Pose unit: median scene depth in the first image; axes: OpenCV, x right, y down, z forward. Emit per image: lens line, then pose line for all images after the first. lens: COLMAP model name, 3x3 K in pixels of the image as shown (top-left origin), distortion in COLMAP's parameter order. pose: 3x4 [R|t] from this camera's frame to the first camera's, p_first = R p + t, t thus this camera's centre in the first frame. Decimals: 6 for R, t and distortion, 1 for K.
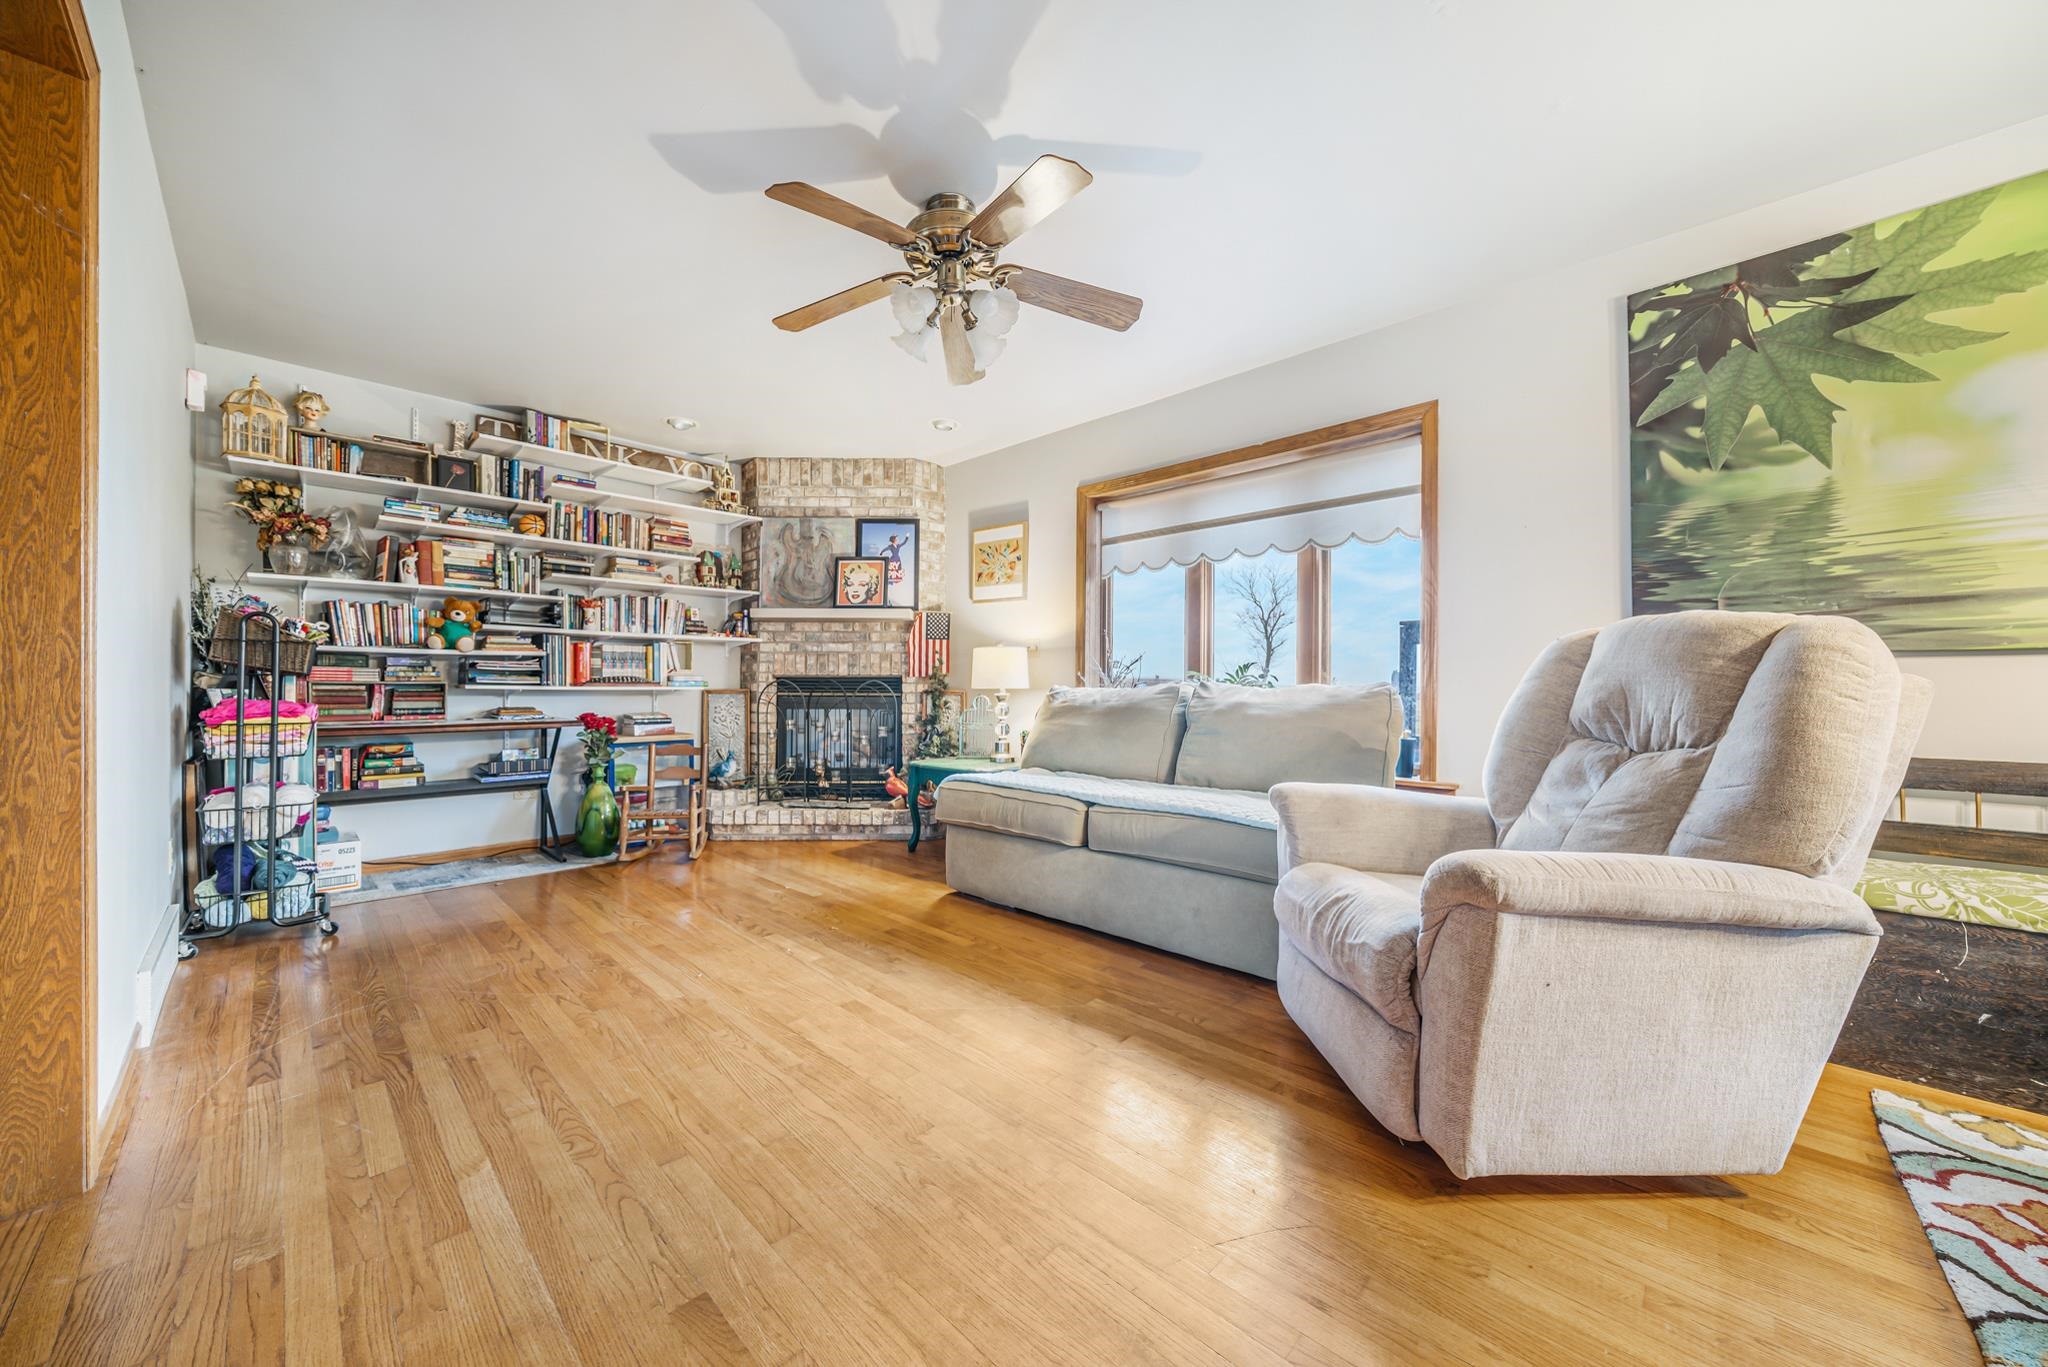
lens RADIAL K [[724.1, 0, 1016.7], [0, 724.1, 689.2], [0, 0, 1]] dist [-0.005475, -0.000135]
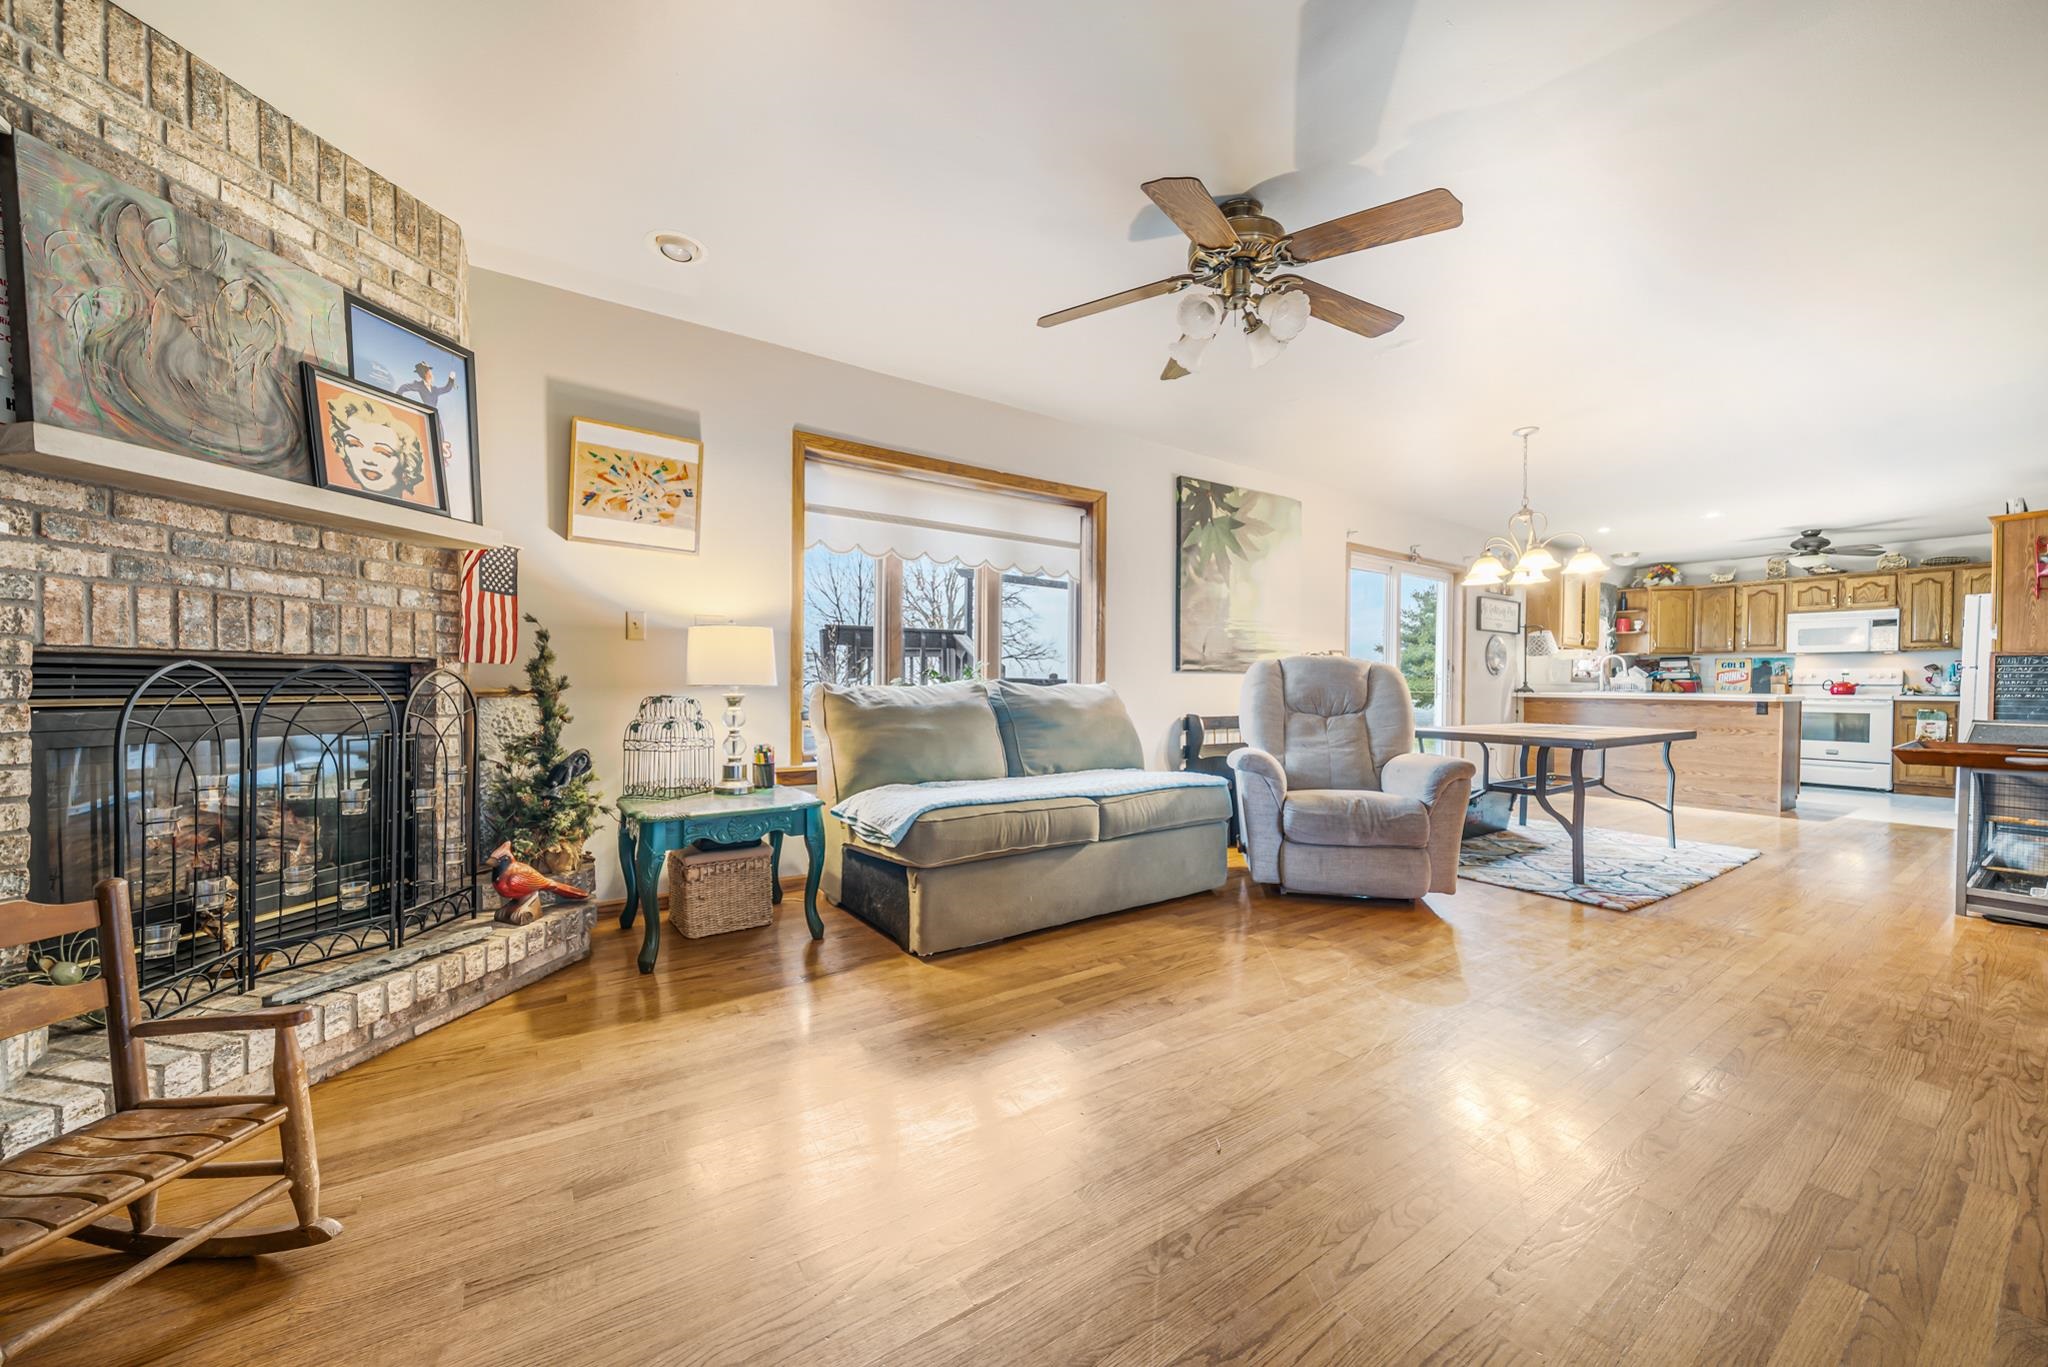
lens RADIAL K [[729.1, 0, 1015.2], [0, 729.1, 689.7], [0, 0, 1]] dist [-0.002840, 0.000517]
pose [[0.214194, -0.009558, 0.976744, -0.745086], [-0.006250, 0.999918, 0.011155, -0.008121], [-0.976771, -0.008494, 0.214117, 0.691988]]
